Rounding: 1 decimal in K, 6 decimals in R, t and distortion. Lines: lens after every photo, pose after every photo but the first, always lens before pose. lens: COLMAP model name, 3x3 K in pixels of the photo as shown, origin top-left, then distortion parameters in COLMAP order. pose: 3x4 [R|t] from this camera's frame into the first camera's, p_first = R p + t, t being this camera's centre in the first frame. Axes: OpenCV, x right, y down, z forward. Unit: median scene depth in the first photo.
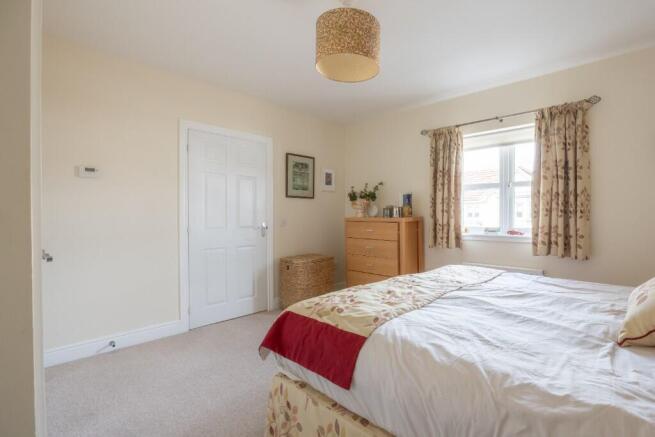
lens RADIAL K [[288.3, 0, 327.5], [0, 288.3, 218.5], [0, 0, 1]] dist [-0.000801, 0.000000]
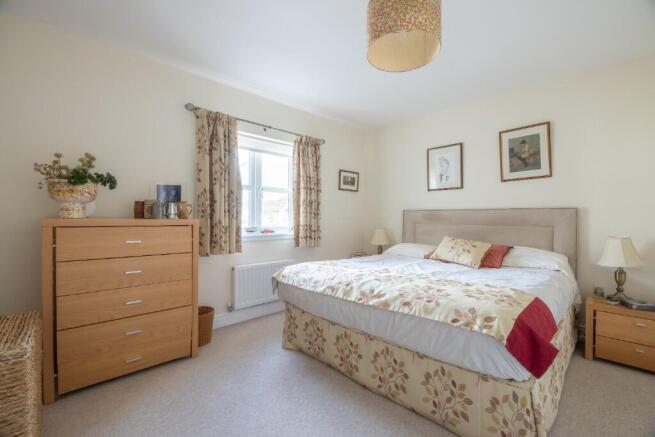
lens RADIAL K [[288.3, 0, 327.5], [0, 288.3, 218.5], [0, 0, 1]] dist [-0.000801, 0.000000]
pose [[0.055012, -0.005308, 0.998472, -0.476598], [-0.000822, 0.999985, 0.005362, -0.008560], [-0.998485, -0.001115, 0.055007, 0.691846]]
